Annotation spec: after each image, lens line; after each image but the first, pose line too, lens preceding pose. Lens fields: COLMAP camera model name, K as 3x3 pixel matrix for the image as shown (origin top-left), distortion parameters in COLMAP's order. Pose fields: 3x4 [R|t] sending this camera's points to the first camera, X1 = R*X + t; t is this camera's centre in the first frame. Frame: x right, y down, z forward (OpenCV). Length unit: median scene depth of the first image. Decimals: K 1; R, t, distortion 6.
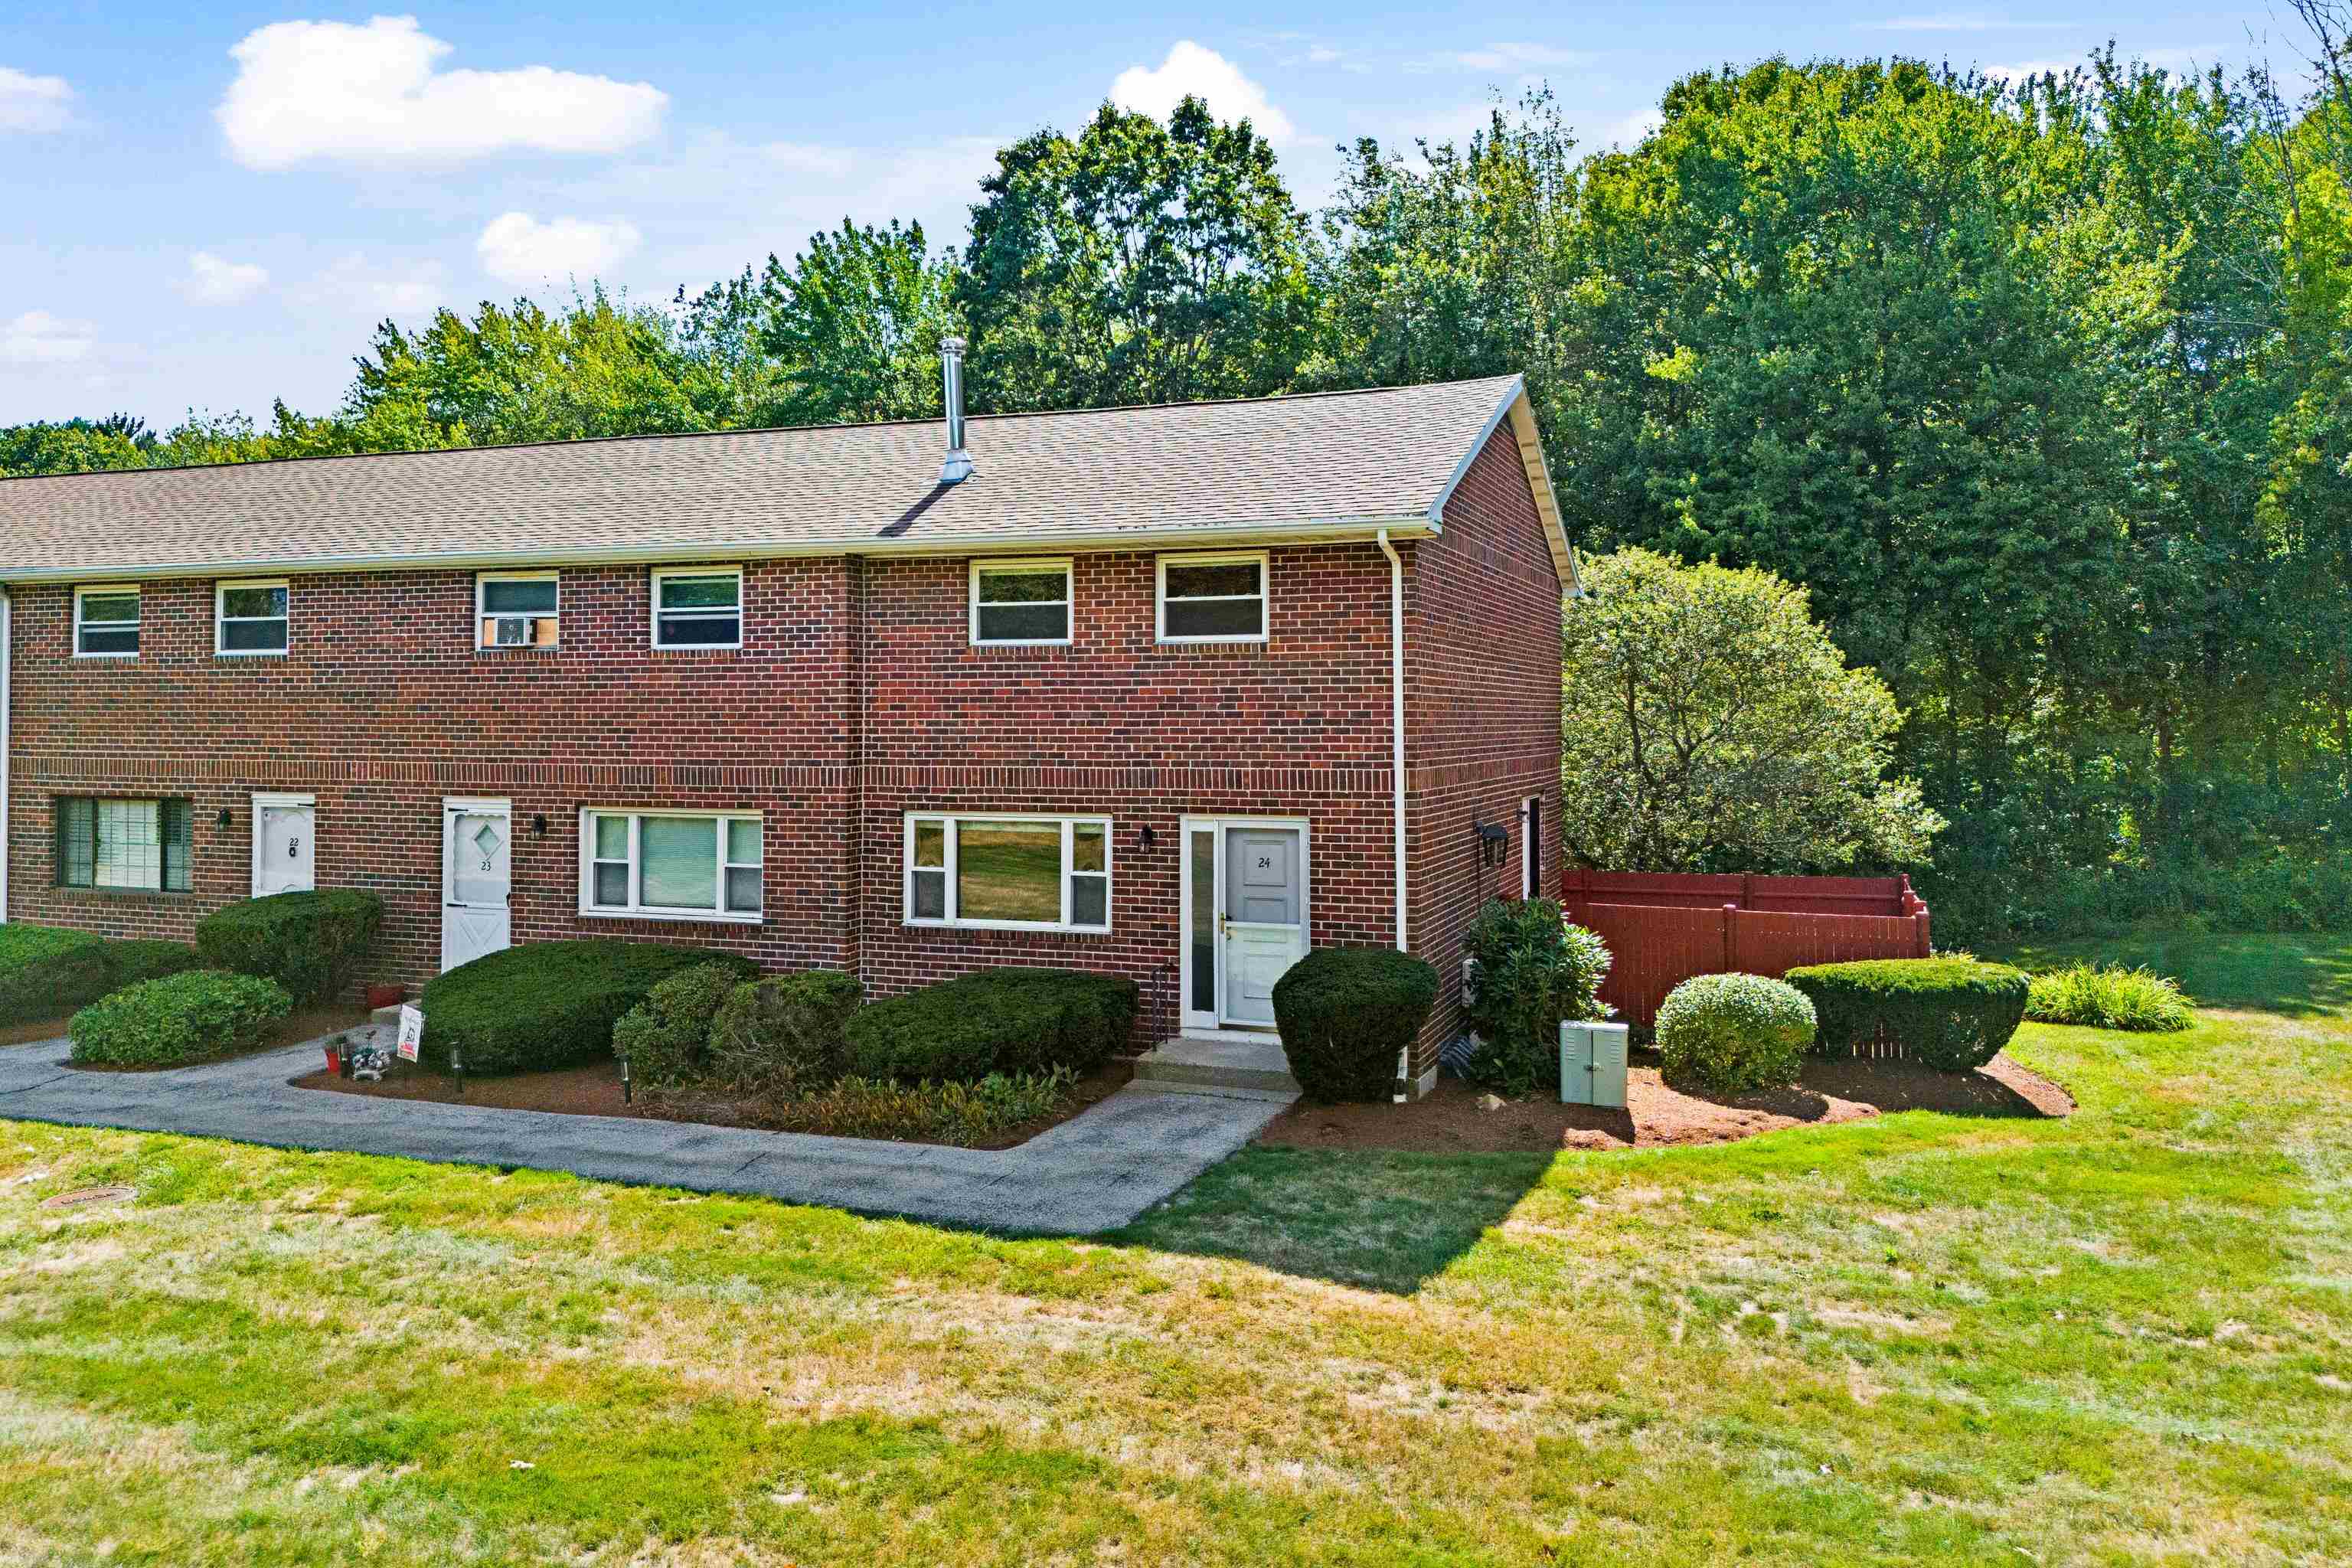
lens RADIAL K [[1701.6, 0, 1173.5], [0, 1701.6, 685.3], [0, 0, 1]] dist [0.070674, -0.070759]
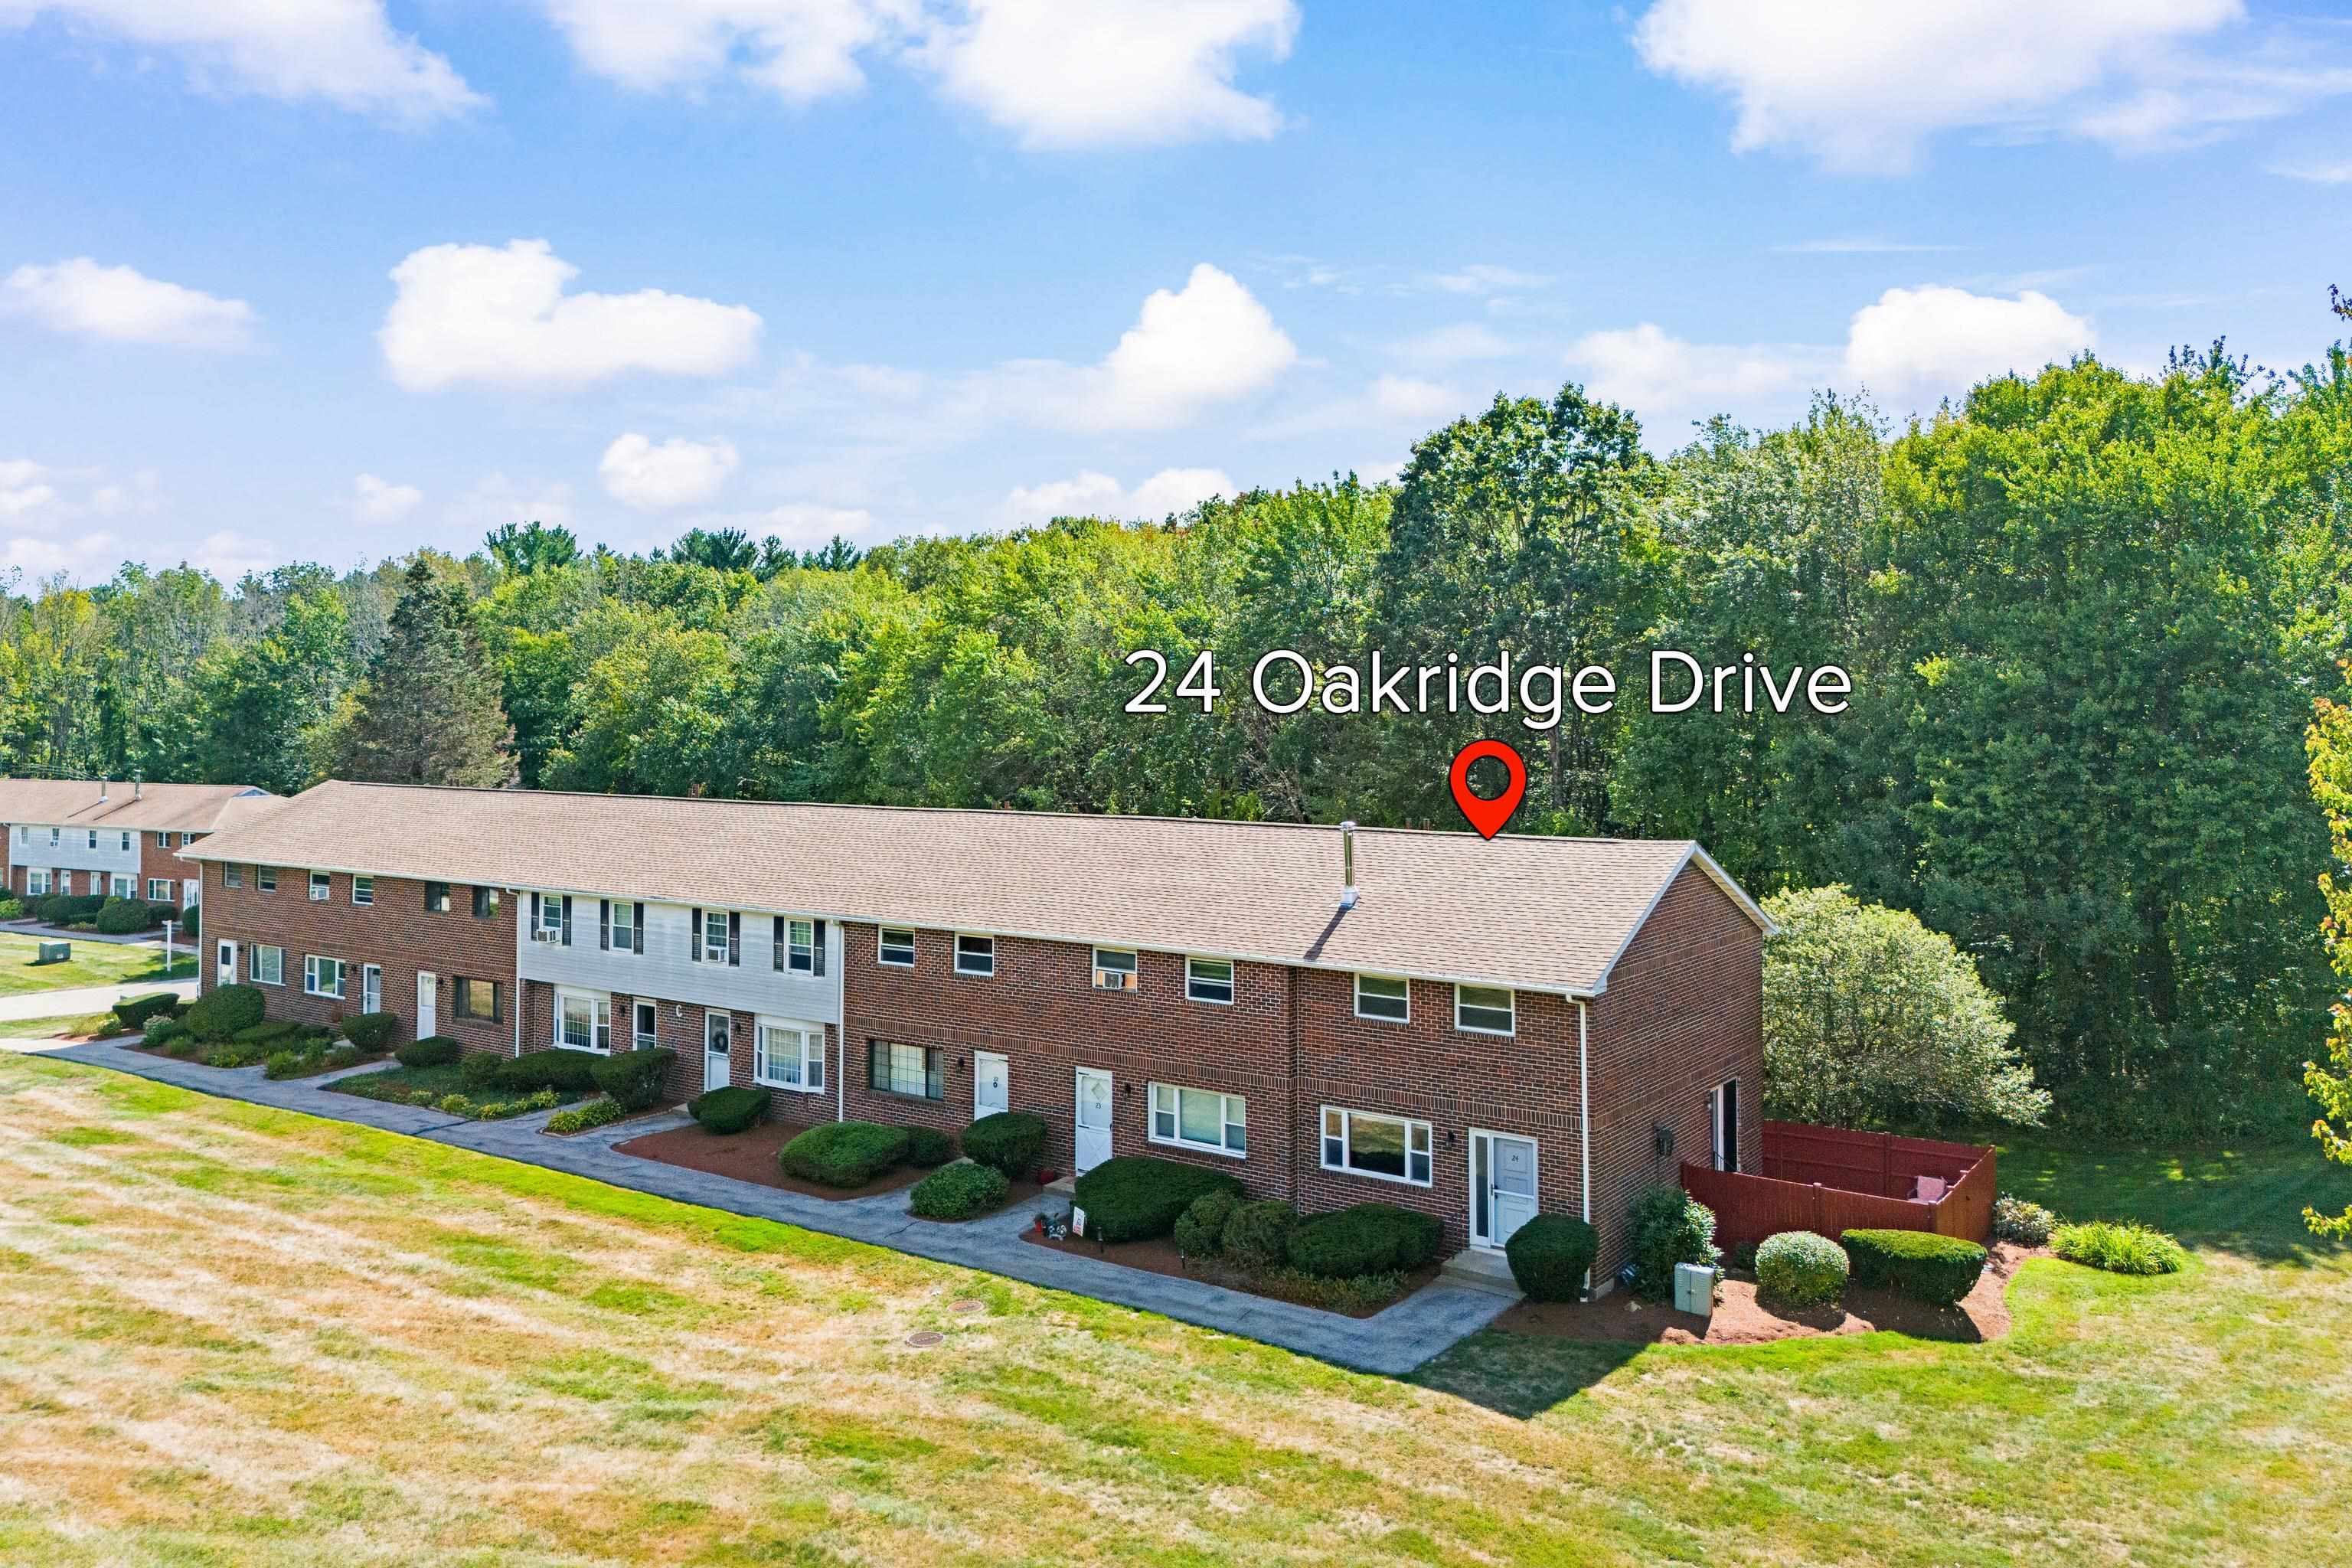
lens RADIAL K [[1701.6, 0, 1173.5], [0, 1701.6, 685.3], [0, 0, 1]] dist [0.070674, -0.070759]
pose [[0.963809, -0.009656, -0.266417, 0.187479], [0.010394, 0.999945, 0.001359, -0.391050], [0.266389, -0.004079, 0.963857, -0.826393]]
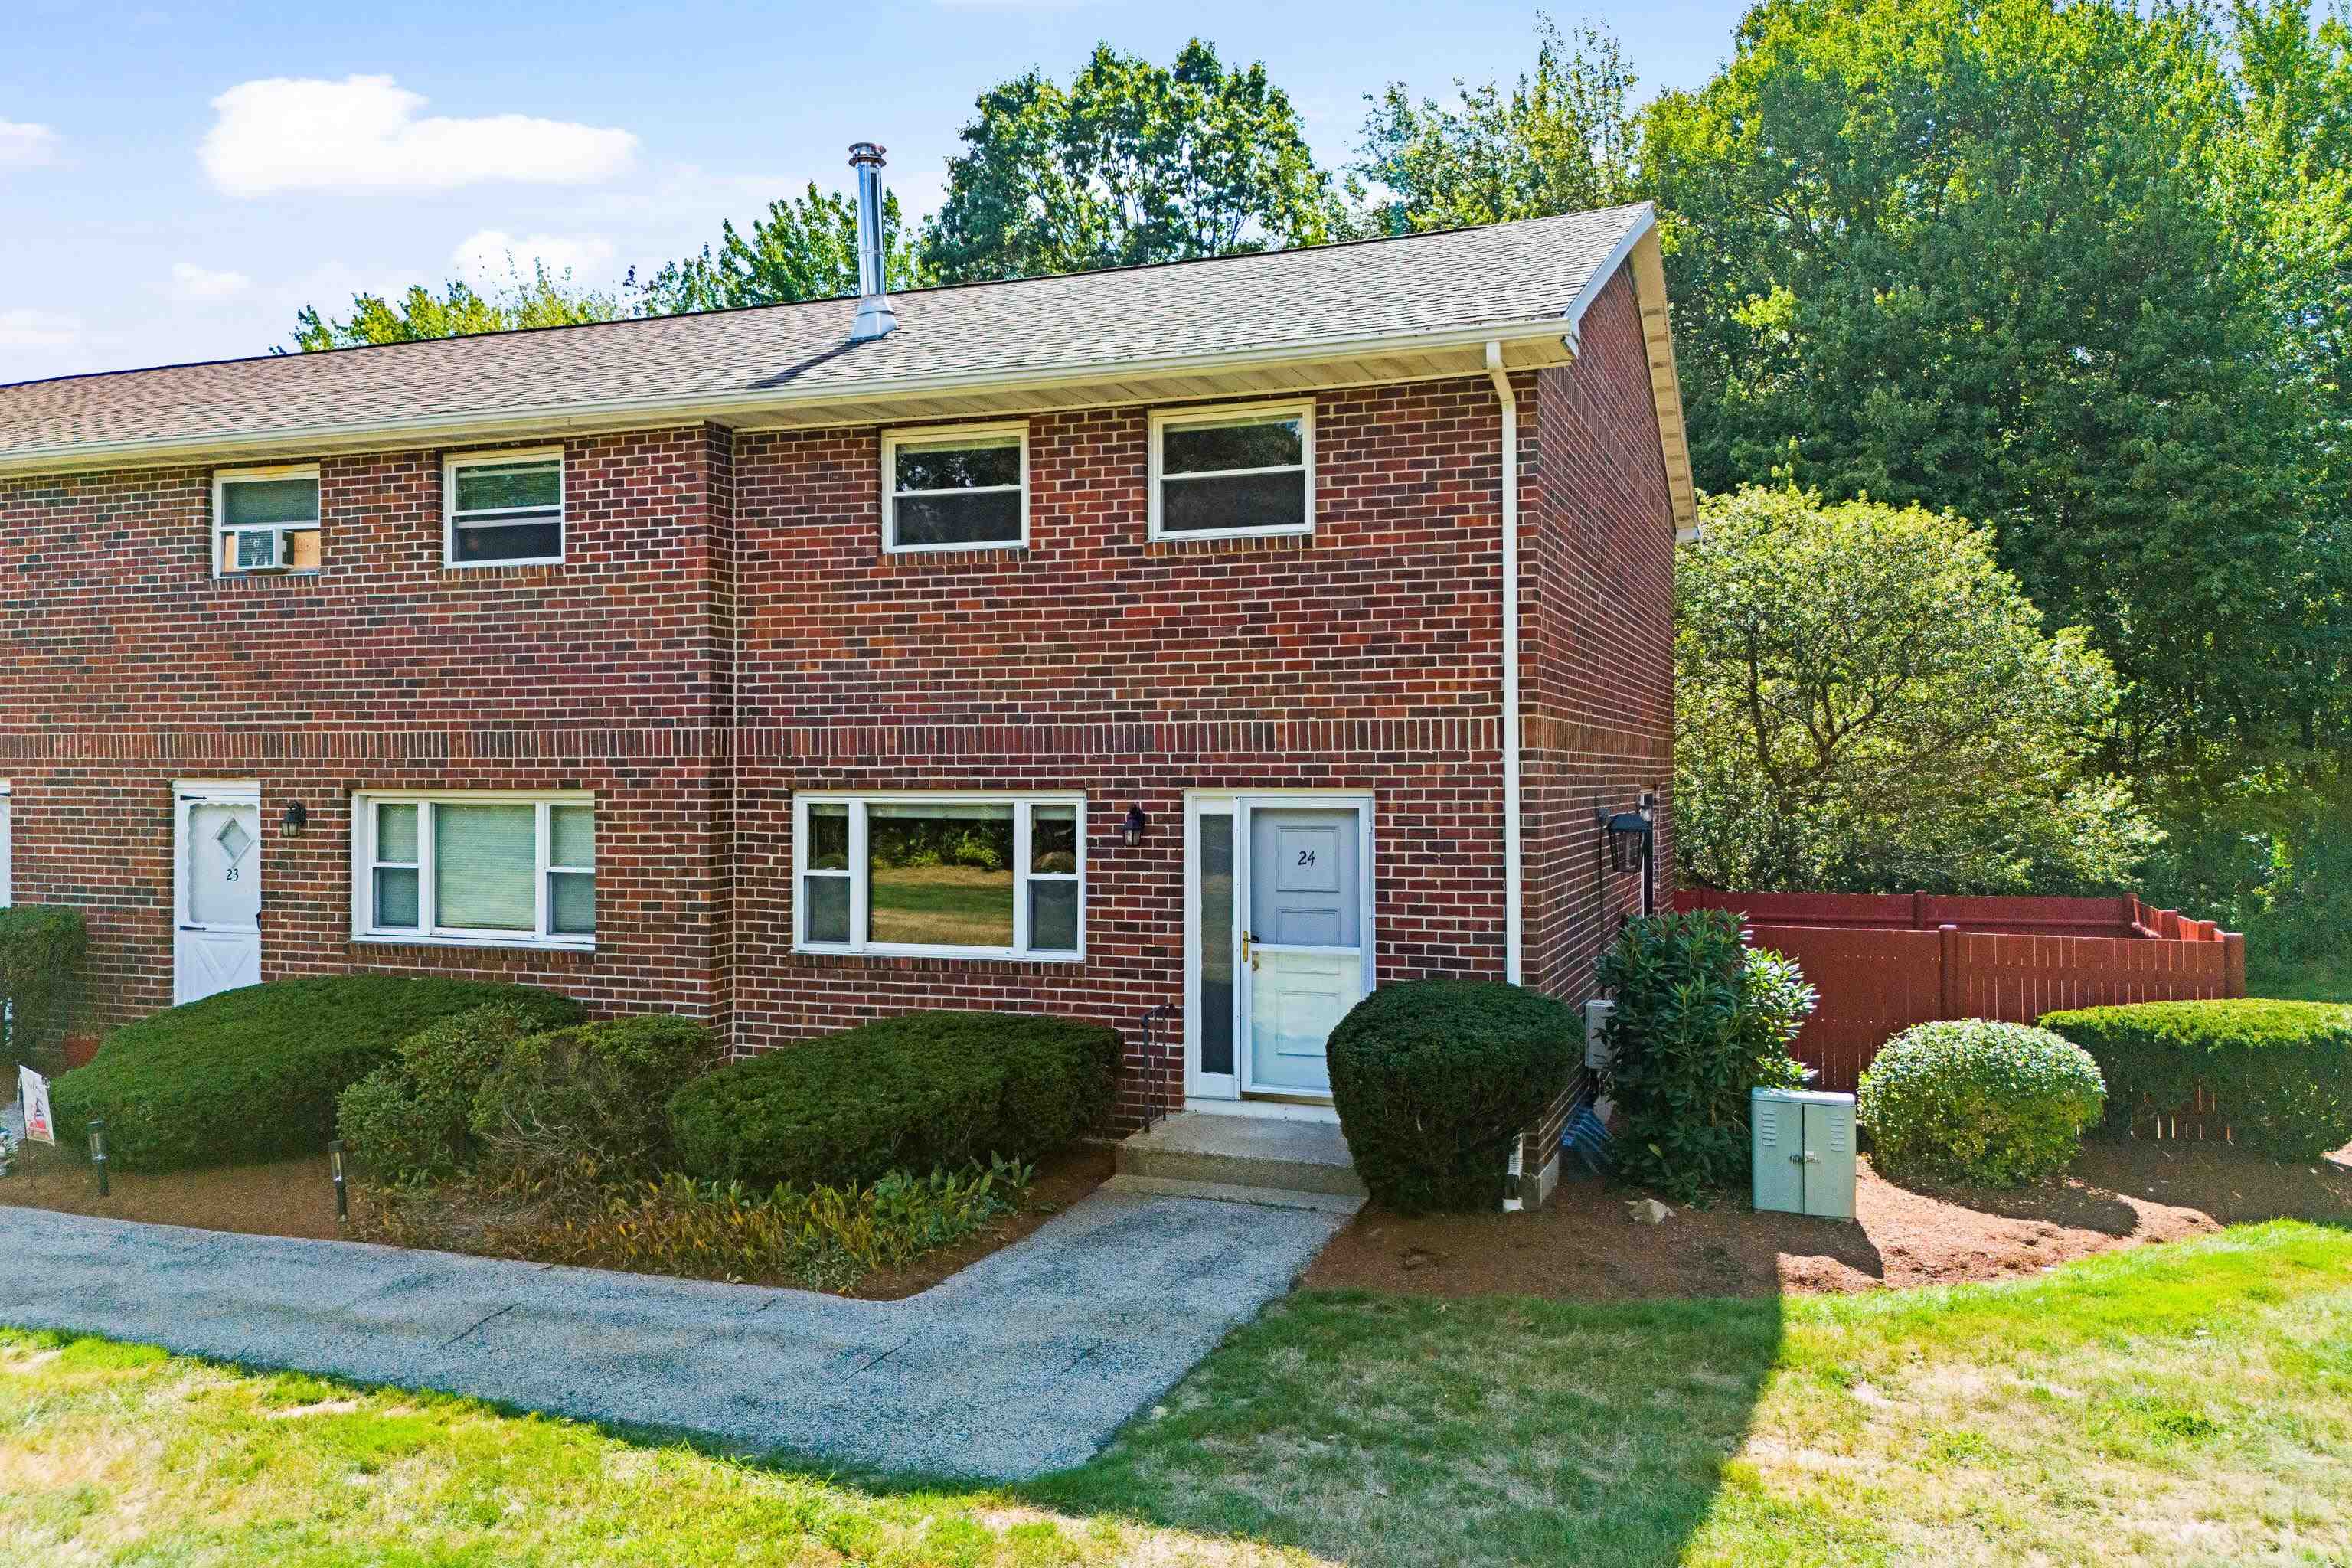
lens RADIAL K [[1721.6, 0, 1176.0], [0, 1721.6, 784.0], [0, 0, 1]] dist [0.068447, -0.066166]
pose [[0.999999, -0.000607, -0.001367, 0.001556], [0.000643, 0.999631, 0.027167, 0.053450], [0.001350, -0.027168, 0.999630, 0.297496]]
